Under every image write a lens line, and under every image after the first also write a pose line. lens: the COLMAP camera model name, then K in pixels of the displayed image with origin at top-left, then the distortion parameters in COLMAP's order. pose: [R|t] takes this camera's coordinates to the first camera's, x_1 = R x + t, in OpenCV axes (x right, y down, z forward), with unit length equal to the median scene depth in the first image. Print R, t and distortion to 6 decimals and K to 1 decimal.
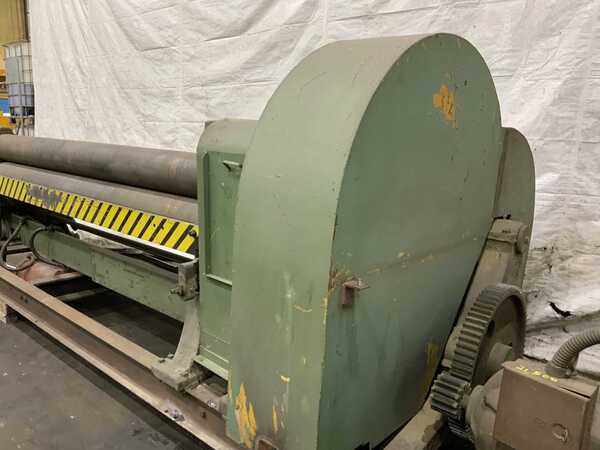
lens RADIAL K [[499.2, 0, 300.1], [0, 499.2, 227.9], [0, 0, 1]] dist [0.058426, -0.105466]
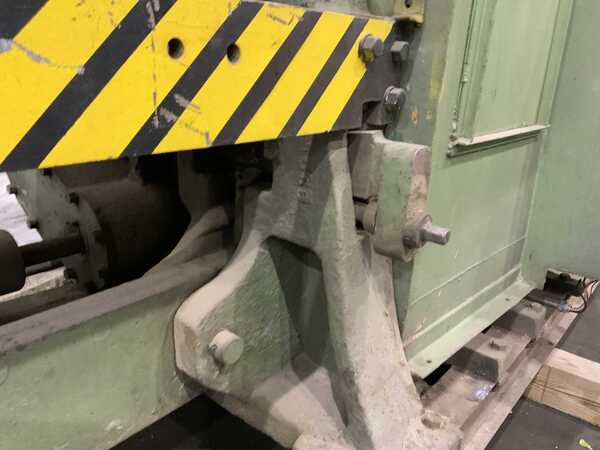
lens RADIAL K [[499.2, 0, 300.7], [0, 499.2, 225.3], [0, 0, 1]] dist [0.058426, -0.105466]
pose [[-0.048869, -0.360611, 0.931435, -0.416541], [0.148657, 0.919537, 0.363803, -0.004802], [-0.987681, 0.156243, 0.008671, 0.835757]]
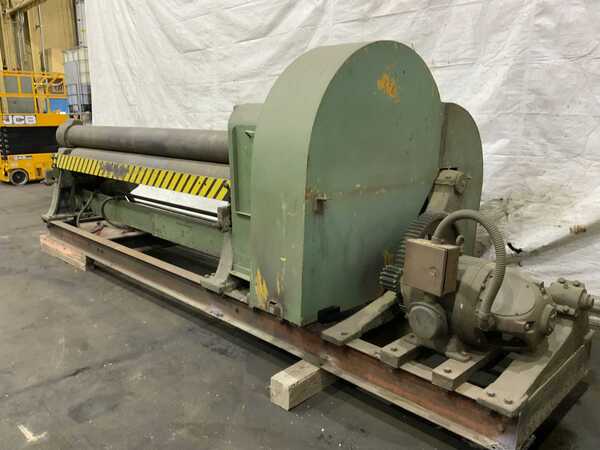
lens RADIAL K [[499.2, 0, 302.4], [0, 499.2, 229.4], [0, 0, 1]] dist [0.058426, -0.105466]
pose [[0.997525, -0.016375, -0.068381, 0.075157], [0.017549, 0.999708, 0.016609, 0.091242], [0.068089, -0.017768, 0.997521, -0.317652]]
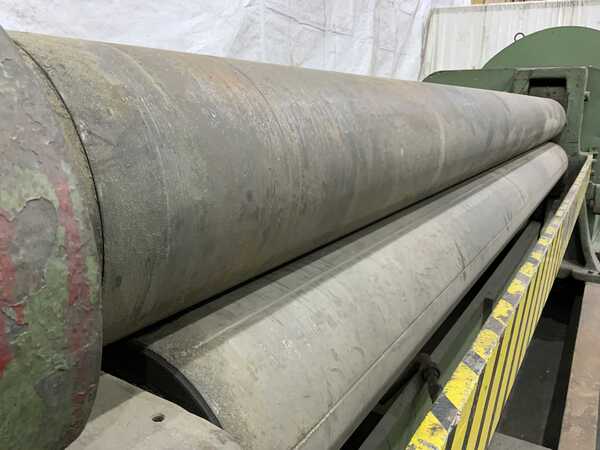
lens RADIAL K [[499.2, 0, 298.9], [0, 499.2, 225.9], [0, 0, 1]] dist [0.058426, -0.105466]
pose [[-0.174541, -0.273249, 0.945976, -1.036794], [0.170113, 0.937909, 0.302306, -0.268168], [-0.969844, 0.213688, -0.117220, 1.484430]]
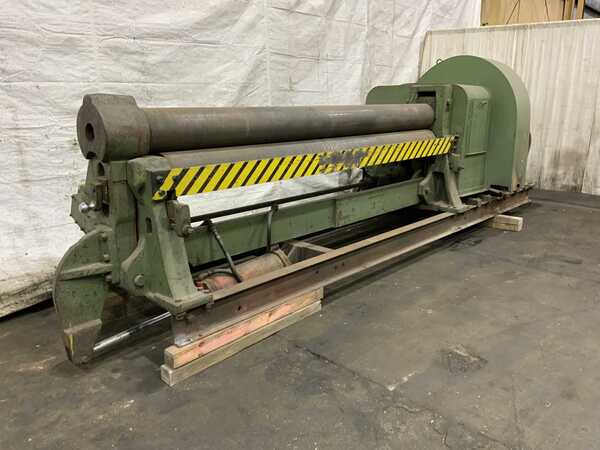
lens RADIAL K [[499.2, 0, 299.4], [0, 499.2, 223.1], [0, 0, 1]] dist [0.058426, -0.105466]
pose [[0.015688, -0.282550, 0.959124, -1.835577], [0.190811, 0.942459, 0.274520, -0.285553], [-0.981501, 0.178705, 0.068699, 1.218857]]
